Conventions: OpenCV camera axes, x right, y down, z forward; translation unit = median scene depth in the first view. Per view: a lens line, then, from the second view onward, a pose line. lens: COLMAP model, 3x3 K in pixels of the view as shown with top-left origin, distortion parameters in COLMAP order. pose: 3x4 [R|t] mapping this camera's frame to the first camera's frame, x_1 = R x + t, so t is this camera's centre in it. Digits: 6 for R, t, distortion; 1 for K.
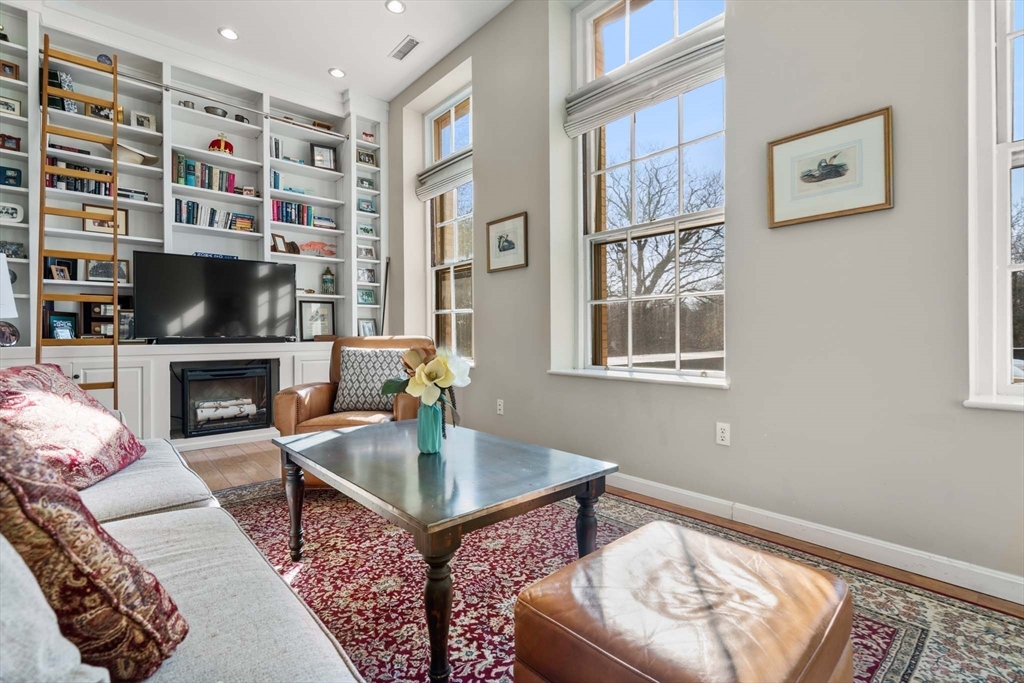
lens RADIAL K [[465.7, 0, 514.5], [0, 465.7, 335.7], [0, 0, 1]] dist [-0.003902, 0.002126]
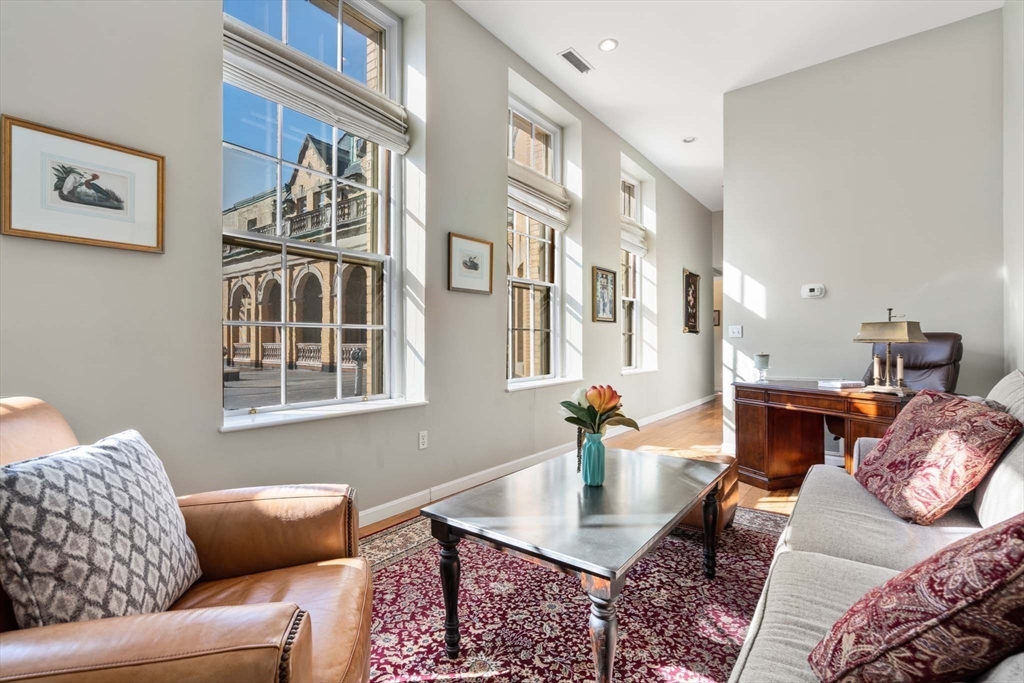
lens RADIAL K [[465.7, 0, 509.8], [0, 465.7, 341.1], [0, 0, 1]] dist [-0.003902, 0.002126]
pose [[-0.181346, 0.007100, 0.983394, -0.503380], [0.007515, 0.999955, -0.005834, -0.030936], [-0.983391, 0.006332, -0.181391, 0.578107]]
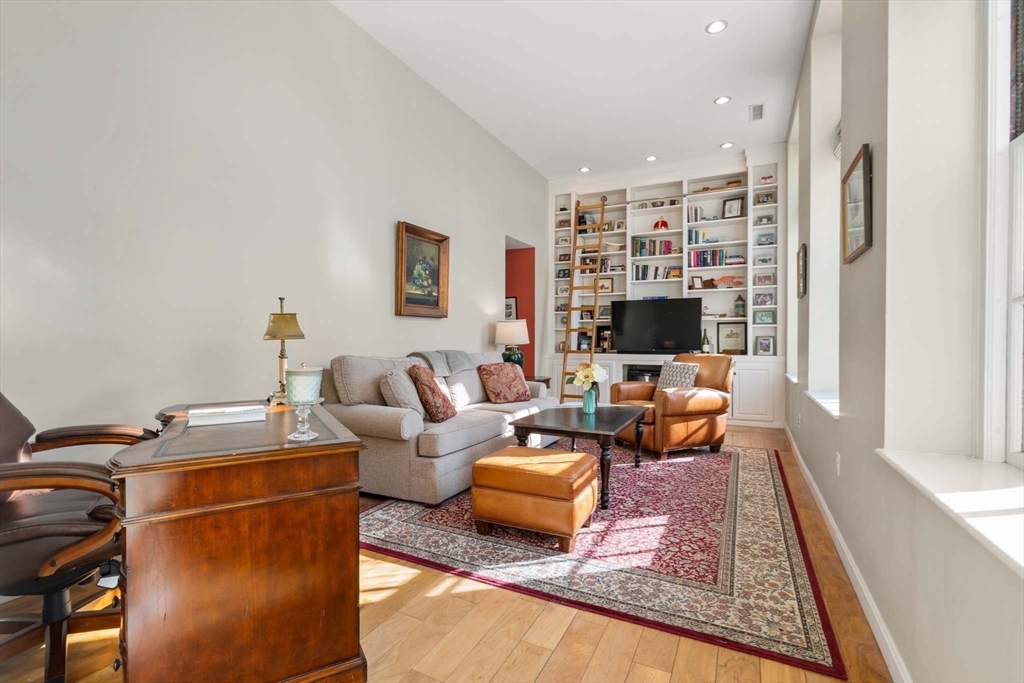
lens RADIAL K [[465.7, 0, 510.1], [0, 465.7, 344.0], [0, 0, 1]] dist [-0.003902, 0.002126]
pose [[0.369677, 0.013315, -0.929065, 0.650458], [-0.008754, 0.999903, 0.010848, -0.030671], [0.929119, 0.004122, 0.369758, -0.025324]]
